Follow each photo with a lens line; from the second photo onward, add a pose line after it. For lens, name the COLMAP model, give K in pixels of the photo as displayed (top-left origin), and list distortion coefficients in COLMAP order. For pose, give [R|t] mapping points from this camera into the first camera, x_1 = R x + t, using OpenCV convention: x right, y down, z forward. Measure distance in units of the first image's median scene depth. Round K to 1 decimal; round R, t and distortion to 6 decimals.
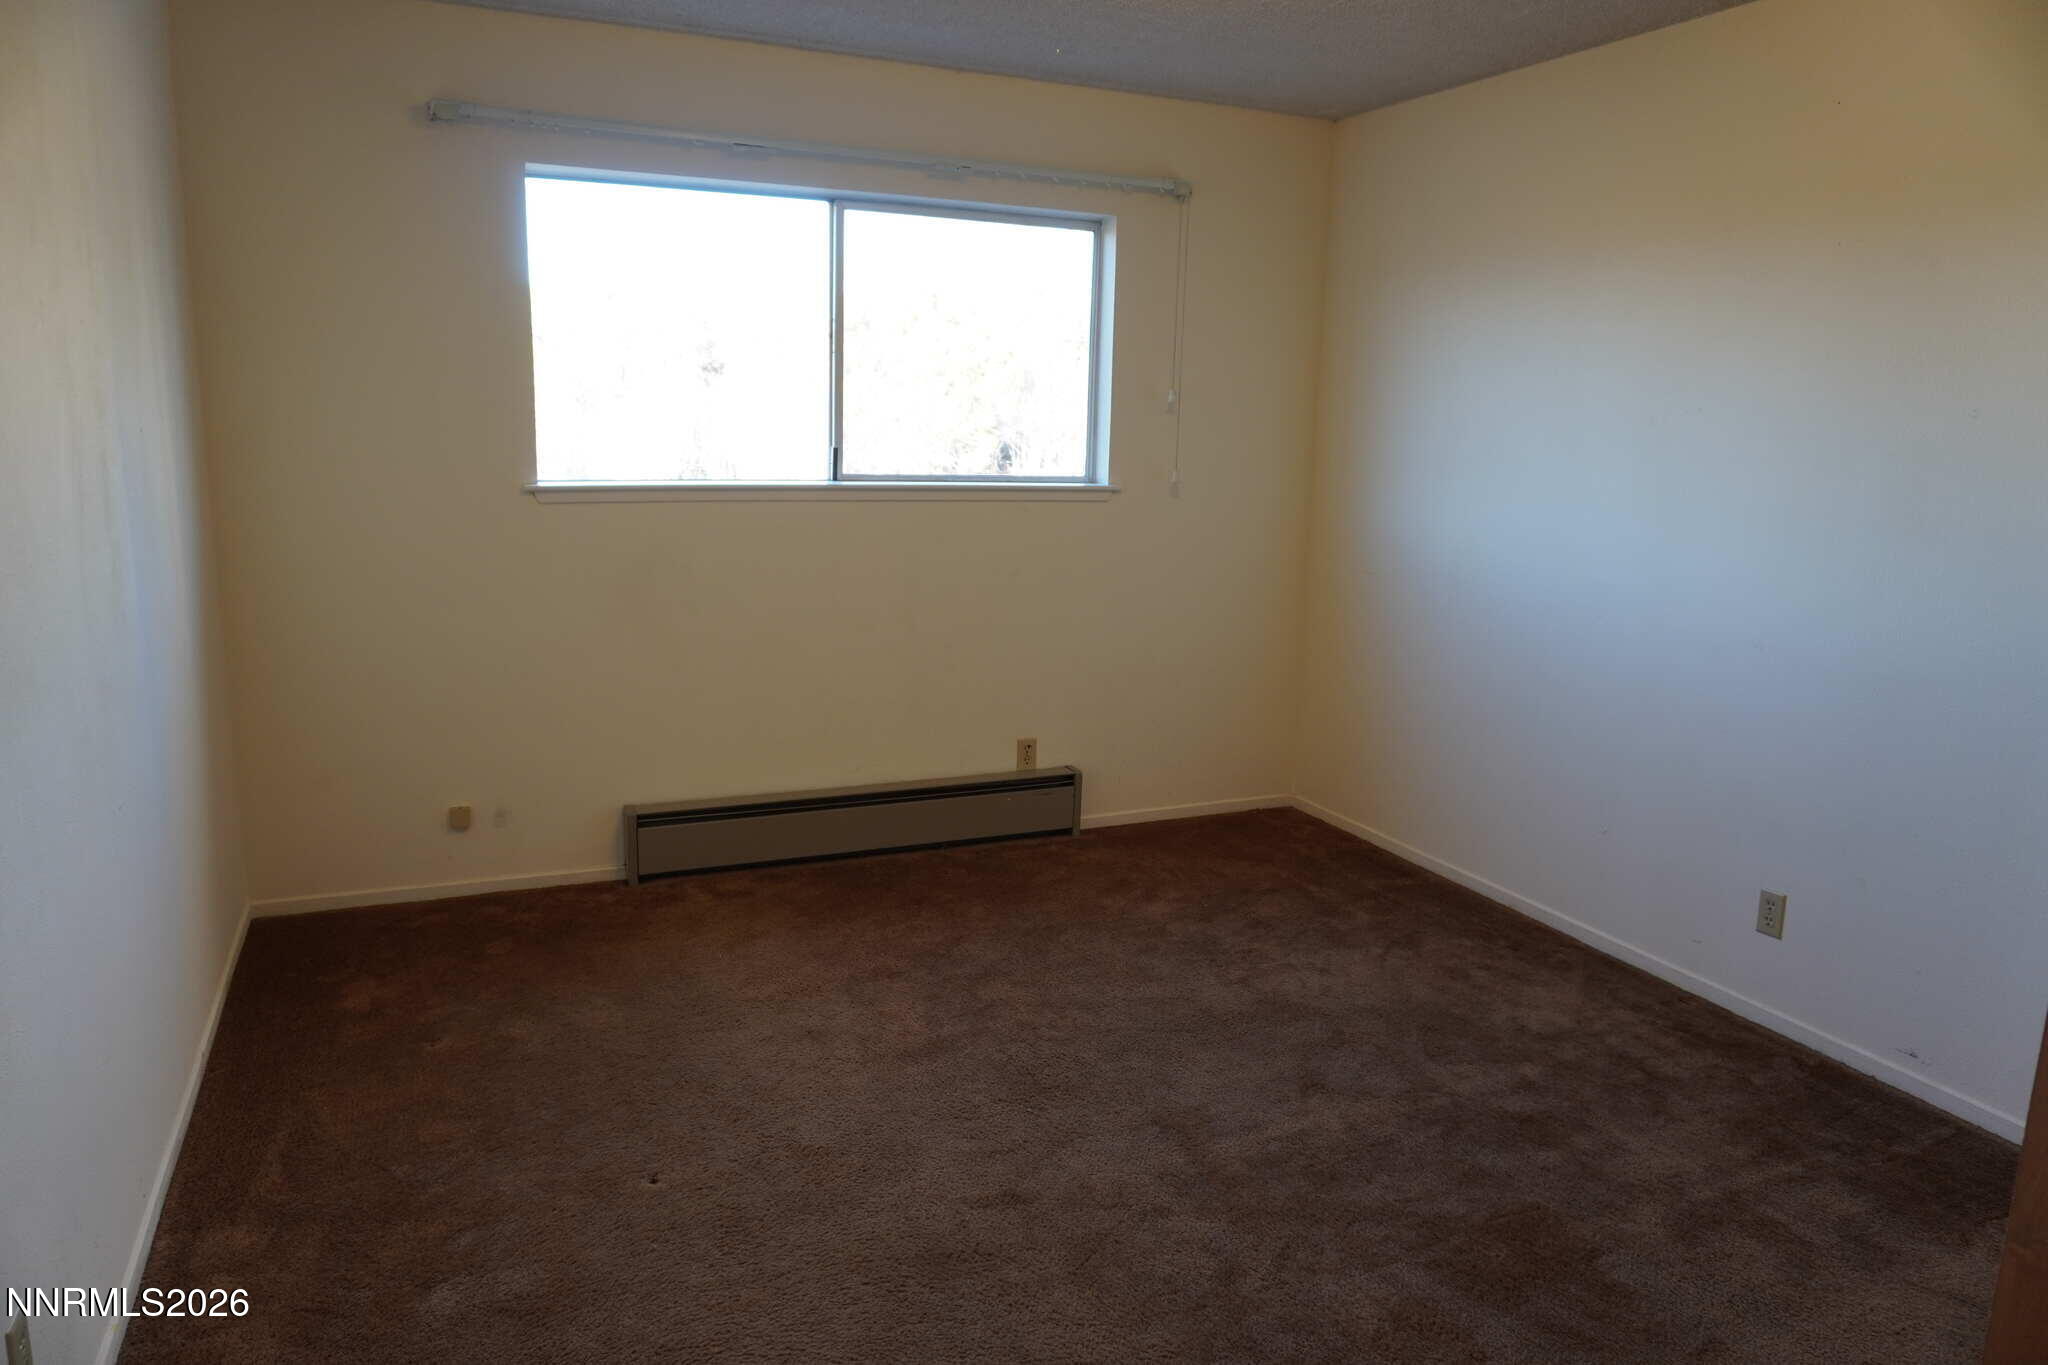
lens RADIAL K [[1374.4, 0, 1024.0], [0, 1374.4, 682.5], [0, 0, 1]] dist [-0.041501, 0.039333]
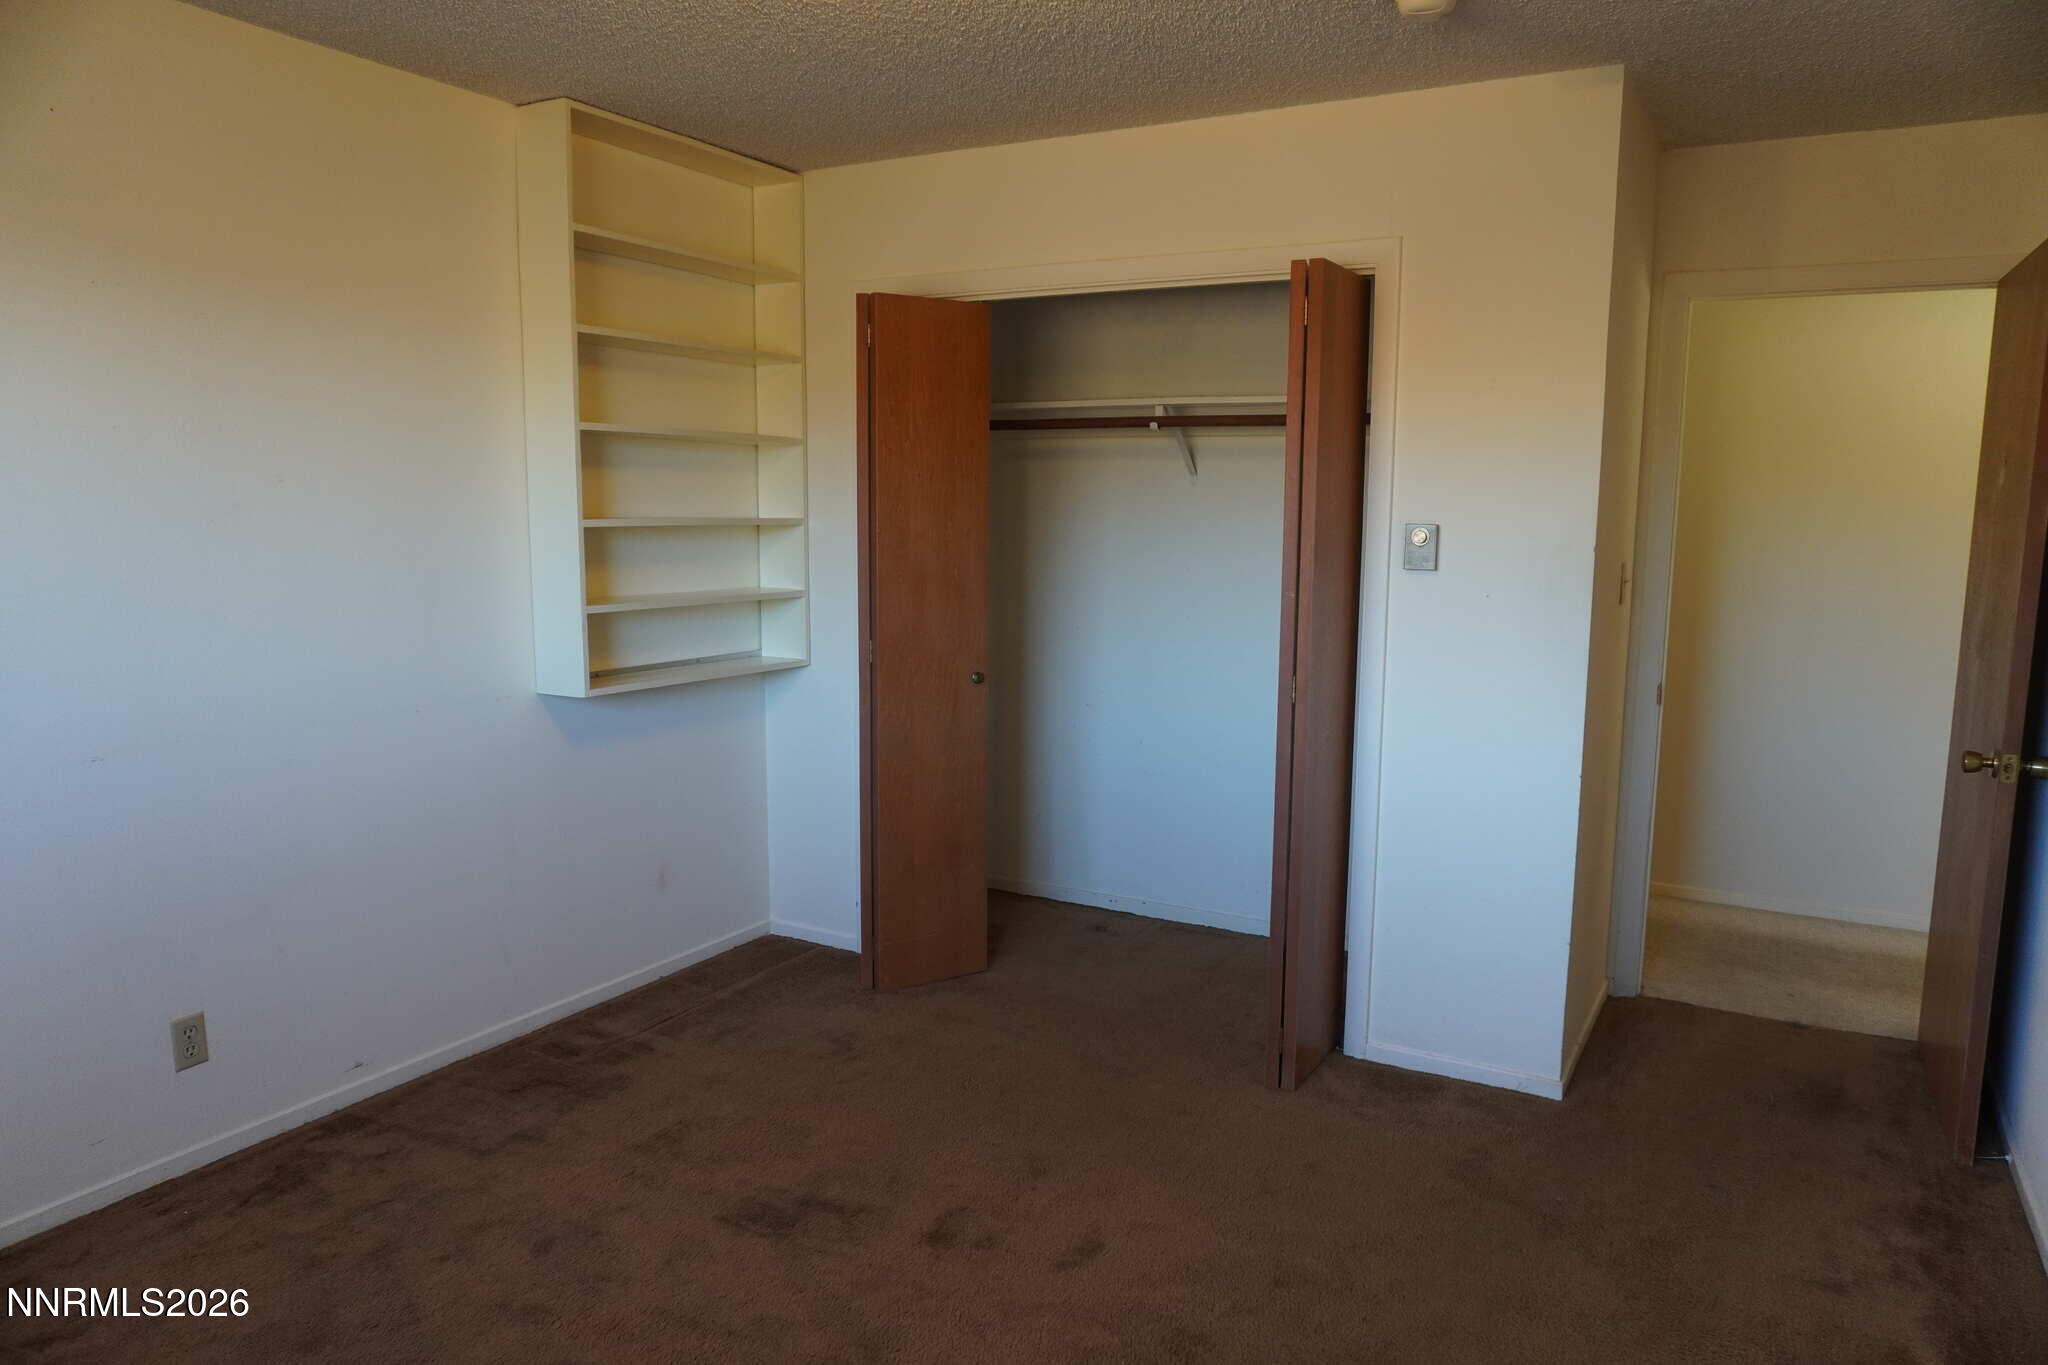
lens RADIAL K [[1374.4, 0, 1024.0], [0, 1374.4, 682.5], [0, 0, 1]] dist [-0.041501, 0.039333]
pose [[-0.593268, -0.146990, 0.791471, -0.465513], [0.129564, 0.952935, 0.274095, -0.239130], [-0.794510, 0.265158, -0.546301, 1.051473]]
